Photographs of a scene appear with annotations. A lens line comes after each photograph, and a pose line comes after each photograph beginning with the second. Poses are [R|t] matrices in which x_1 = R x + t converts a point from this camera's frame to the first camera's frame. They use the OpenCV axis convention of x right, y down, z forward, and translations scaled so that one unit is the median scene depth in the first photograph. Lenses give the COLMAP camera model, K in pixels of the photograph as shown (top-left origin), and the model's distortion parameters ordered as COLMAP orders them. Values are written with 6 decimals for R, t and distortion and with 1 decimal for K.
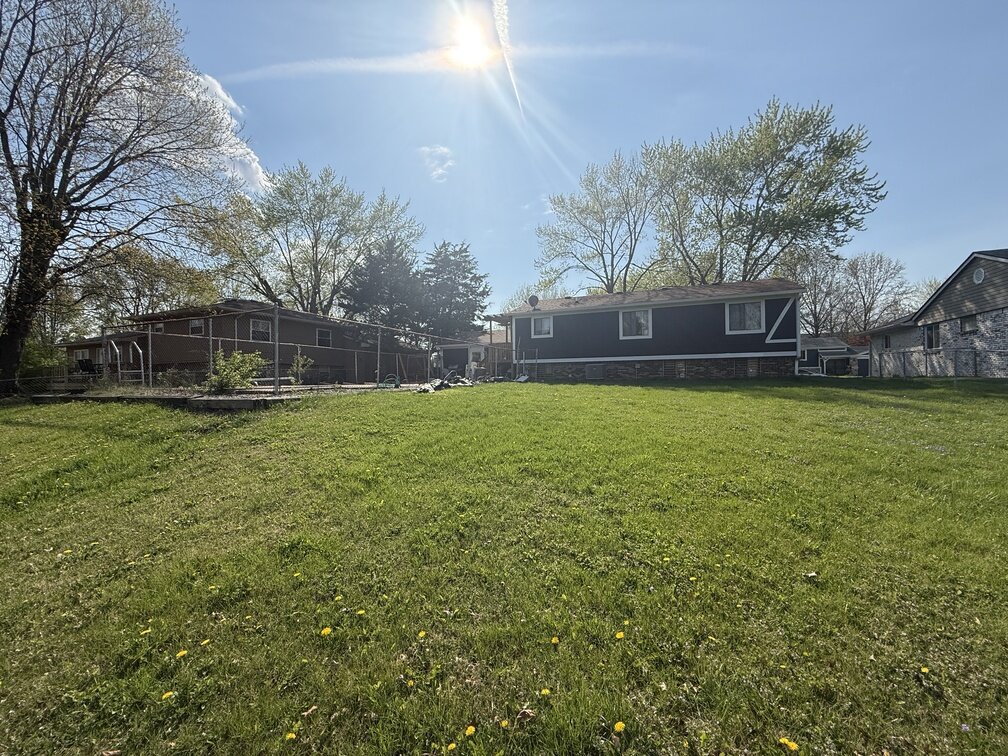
lens RADIAL K [[400.5, 0, 501.9], [0, 400.5, 378.6], [0, 0, 1]] dist [0.000548, 0.000290]
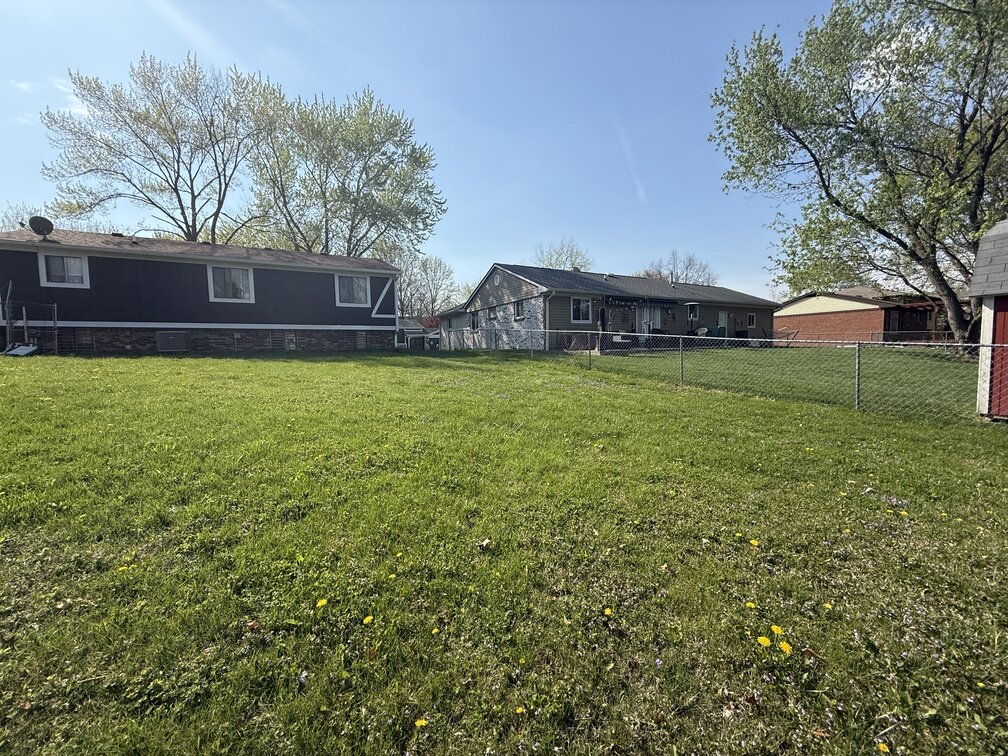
lens RADIAL K [[400.5, 0, 501.9], [0, 400.5, 378.6], [0, 0, 1]] dist [0.000548, 0.000290]
pose [[0.612570, -0.053902, 0.788577, 0.014142], [0.007164, 0.998010, 0.062652, 0.008852], [-0.790384, -0.032730, 0.611737, 0.051468]]
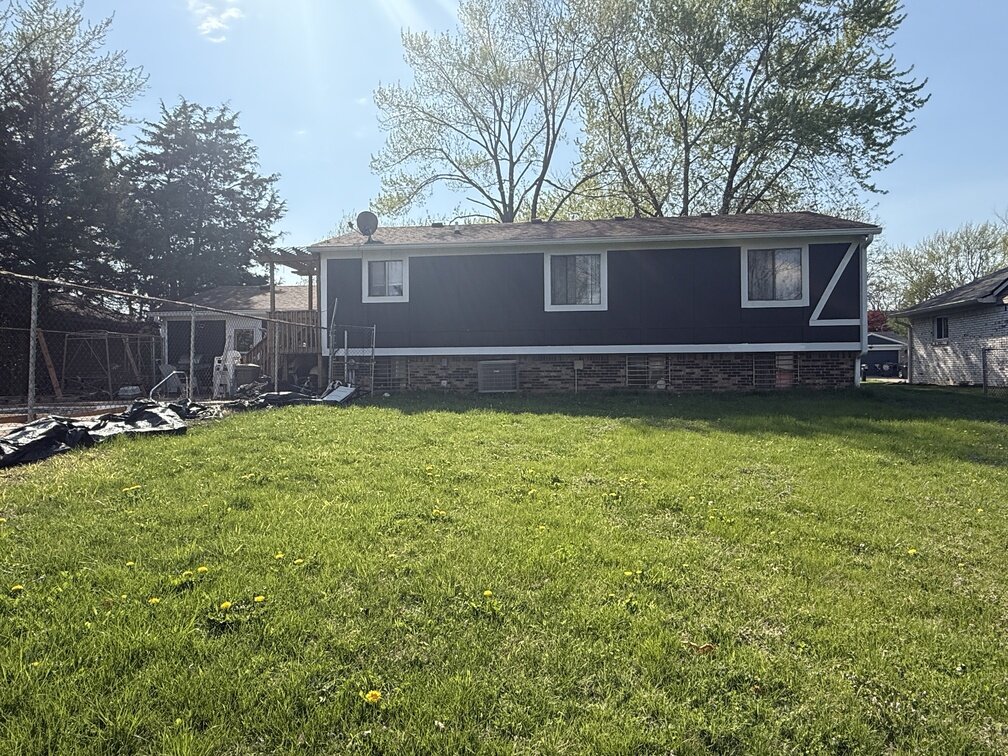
lens RADIAL K [[632.7, 0, 504.0], [0, 632.7, 378.0], [0, 0, 1]] dist [-0.003349, -0.001342]
pose [[0.959279, 0.001014, 0.282459, 0.024602], [-0.003579, 0.999957, 0.008567, -0.020510], [-0.282438, -0.009229, 0.959241, 0.253240]]
